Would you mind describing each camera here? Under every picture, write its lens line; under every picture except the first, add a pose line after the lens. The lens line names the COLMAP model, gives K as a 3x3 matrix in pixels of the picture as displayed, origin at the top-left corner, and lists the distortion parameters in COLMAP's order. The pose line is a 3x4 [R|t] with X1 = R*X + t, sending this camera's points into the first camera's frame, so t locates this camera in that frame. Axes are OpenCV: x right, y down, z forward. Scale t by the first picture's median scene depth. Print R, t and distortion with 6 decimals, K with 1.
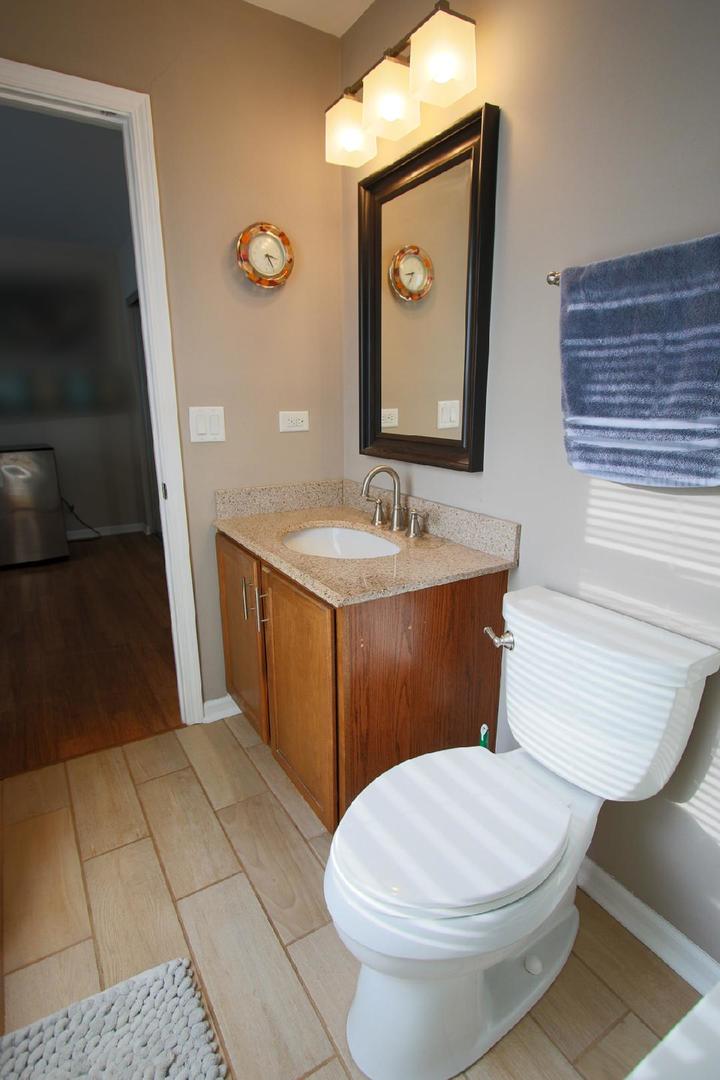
lens RADIAL K [[553.0, 0, 359.2], [0, 553.0, 539.7], [0, 0, 1]] dist [-0.012105, 0.001387]
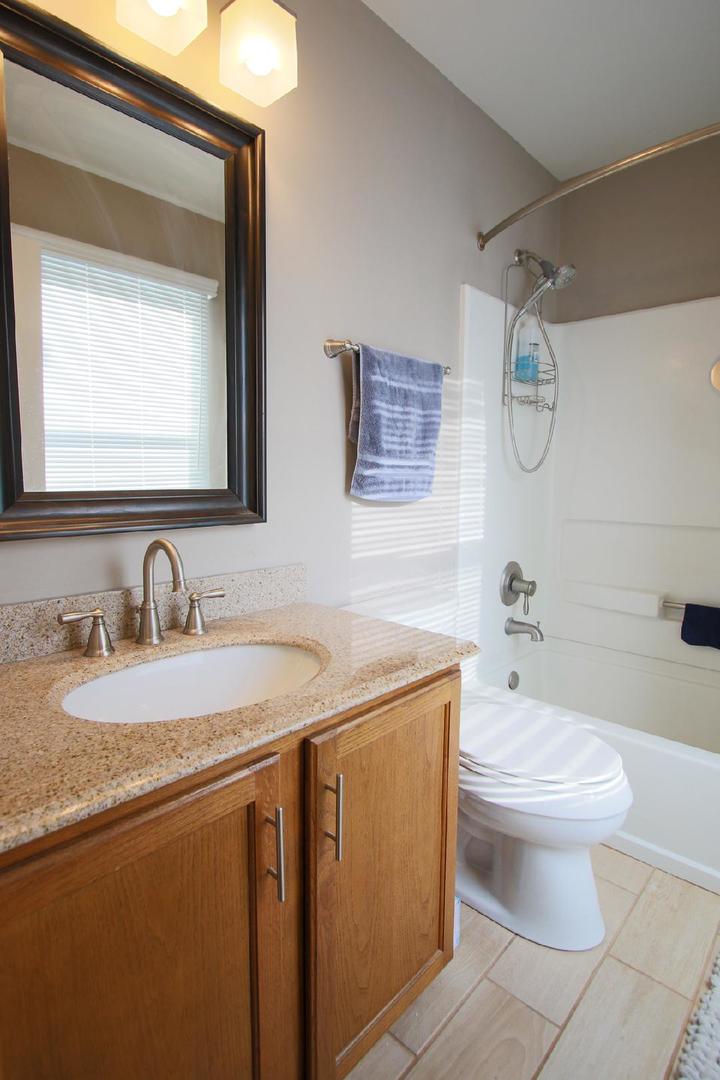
lens RADIAL K [[553.0, 0, 358.8], [0, 553.0, 540.5], [0, 0, 1]] dist [-0.012105, 0.001387]
pose [[-0.267409, -0.104202, 0.957932, -0.761946], [0.236119, 0.956741, 0.169986, -0.234347], [-0.934206, 0.271642, -0.231237, 1.207241]]
